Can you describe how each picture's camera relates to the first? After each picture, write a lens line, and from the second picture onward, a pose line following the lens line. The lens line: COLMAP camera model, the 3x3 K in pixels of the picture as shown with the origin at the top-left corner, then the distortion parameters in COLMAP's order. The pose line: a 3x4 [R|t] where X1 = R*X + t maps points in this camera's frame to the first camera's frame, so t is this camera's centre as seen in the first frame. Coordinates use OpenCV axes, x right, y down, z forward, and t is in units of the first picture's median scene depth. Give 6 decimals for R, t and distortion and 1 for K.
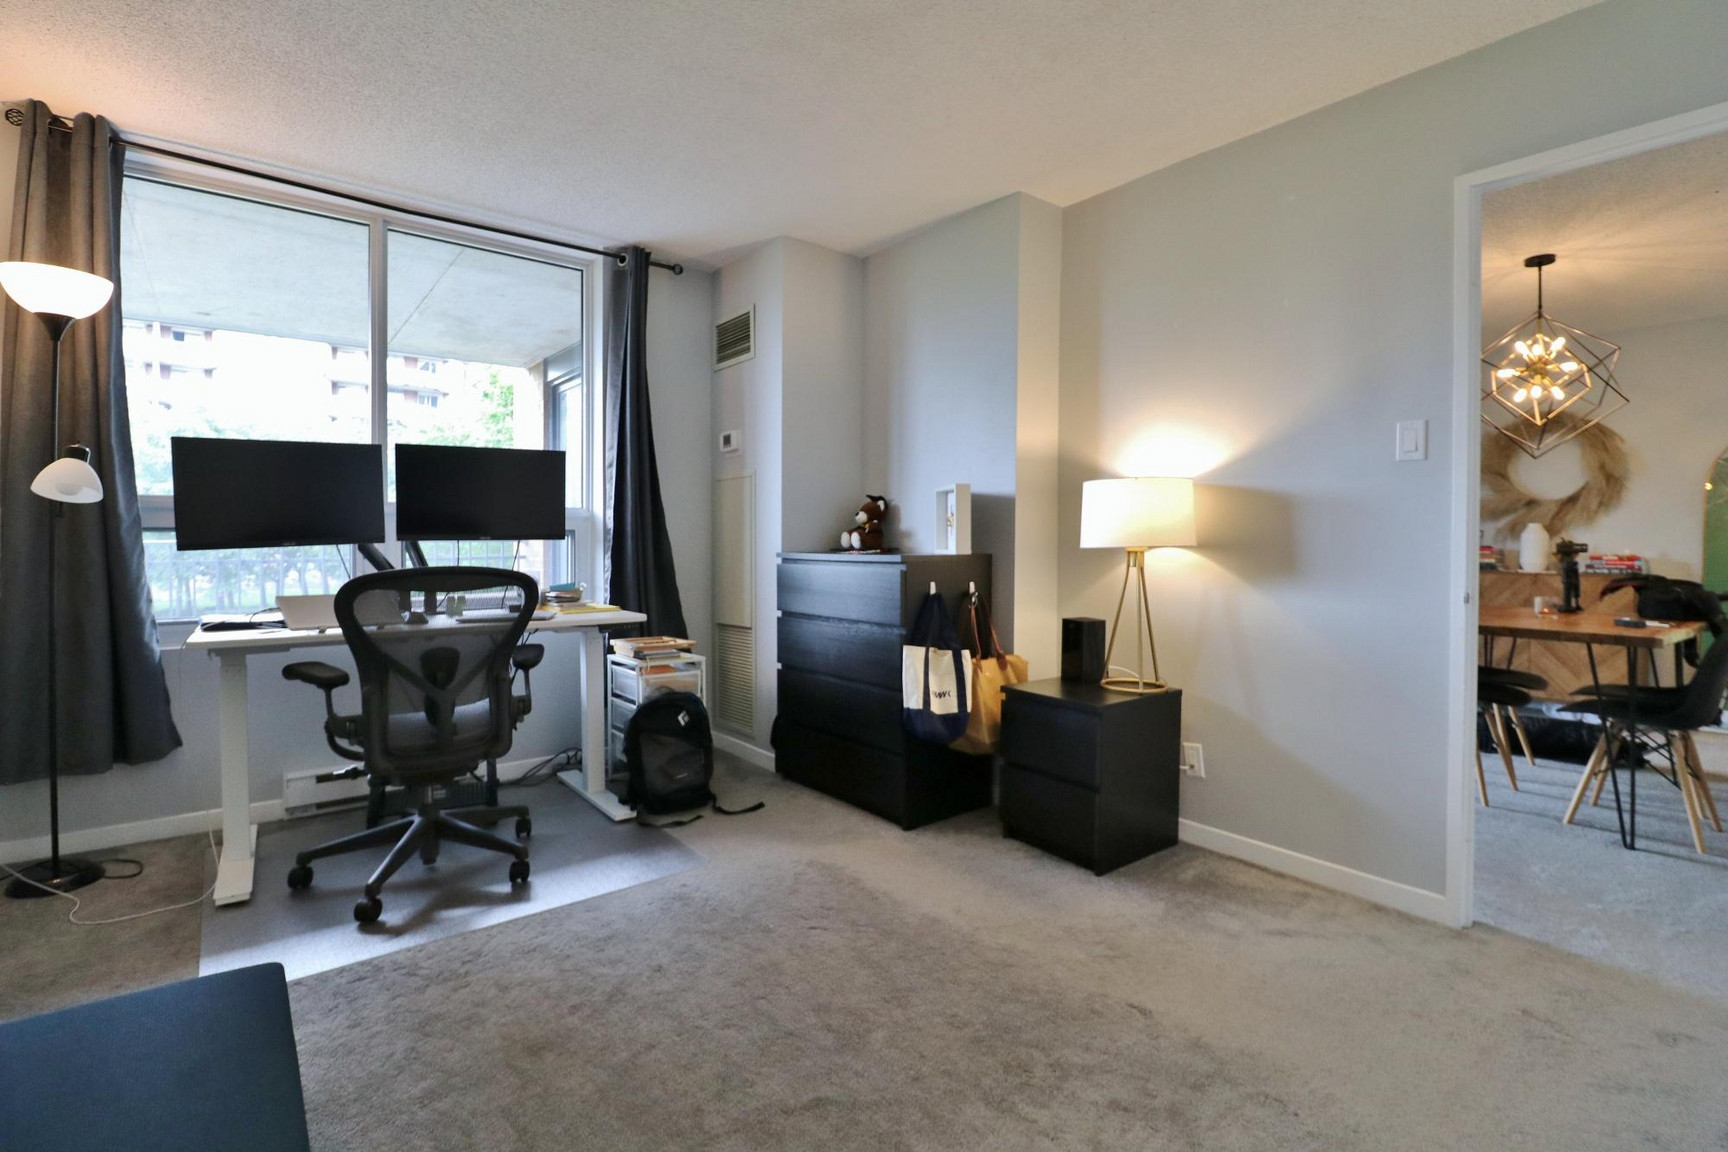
lens RADIAL K [[805.8, 0, 865.7], [0, 805.8, 552.9], [0, 0, 1]] dist [0.001280, -0.014359]
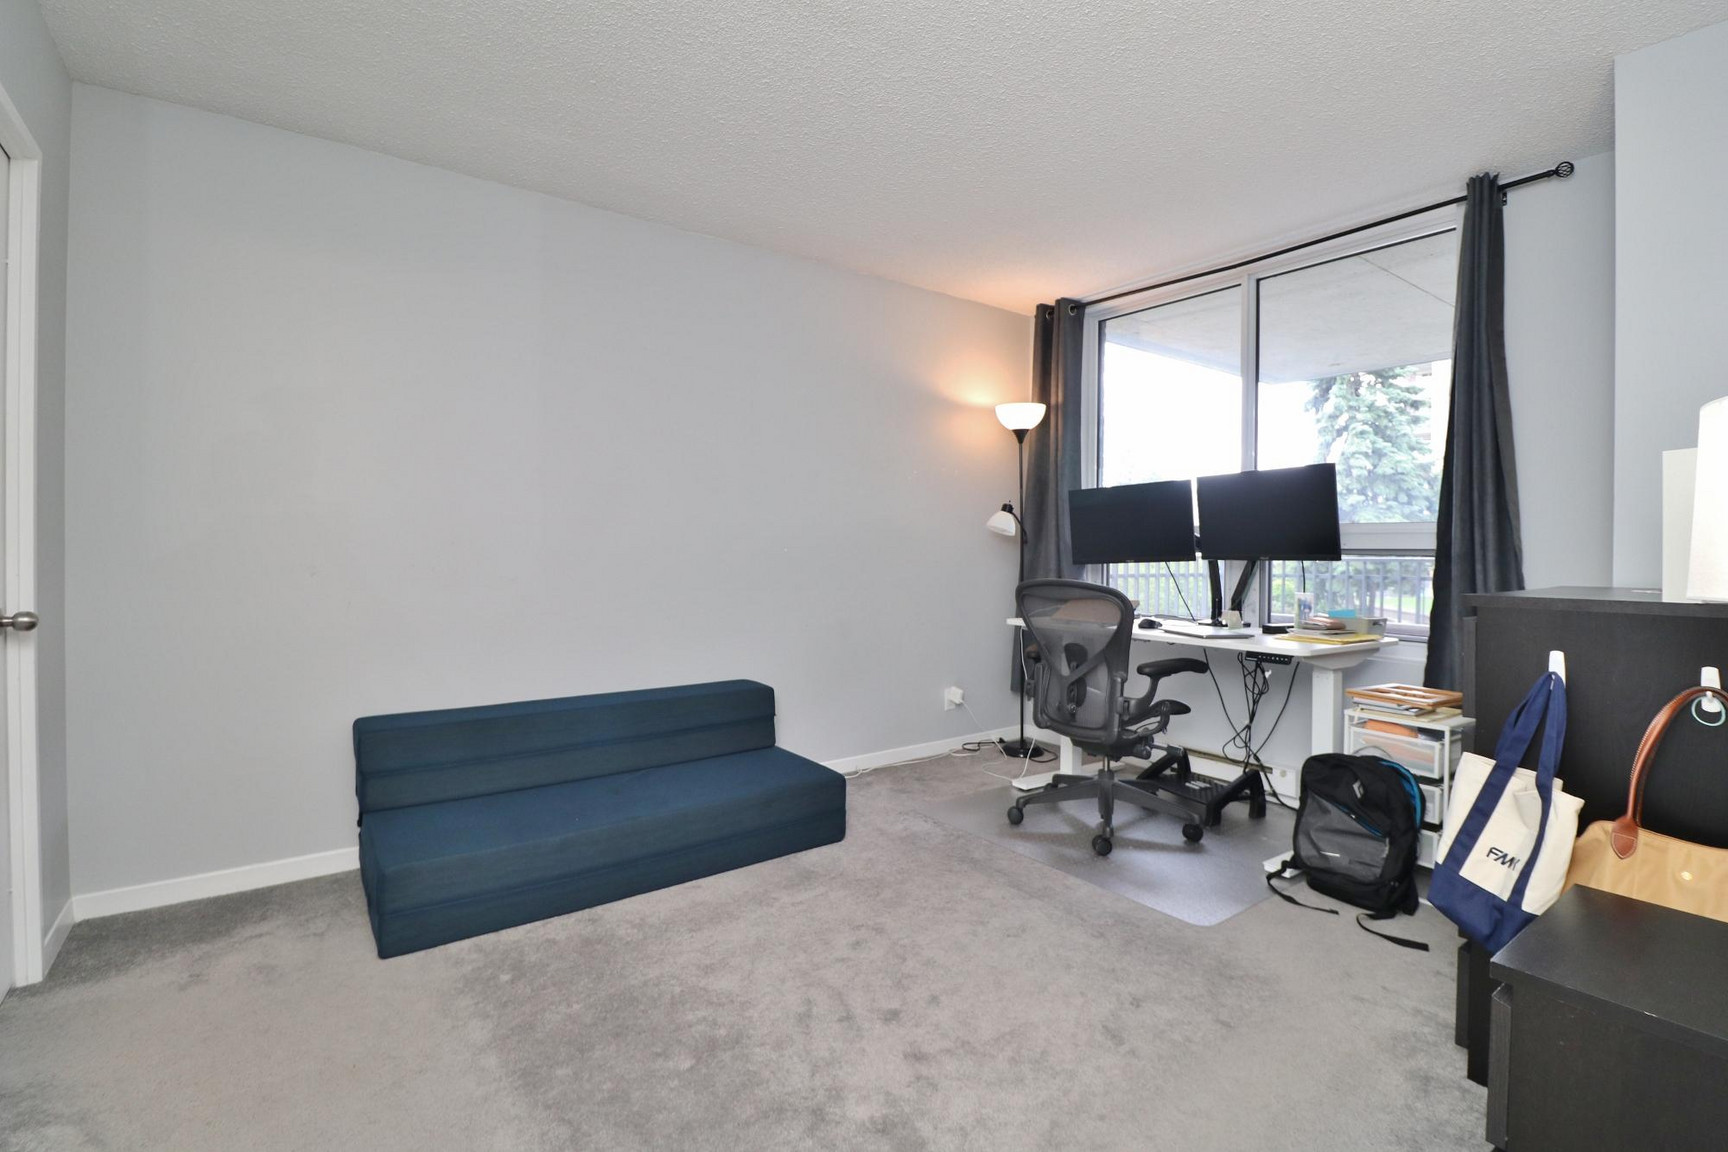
lens RADIAL K [[805.8, 0, 865.7], [0, 805.8, 552.9], [0, 0, 1]] dist [0.001280, -0.014359]
pose [[-0.037617, 0.003219, -0.999287, 0.591836], [-0.021879, 0.999752, 0.004044, -0.019196], [0.999053, 0.022015, -0.037538, 0.553076]]
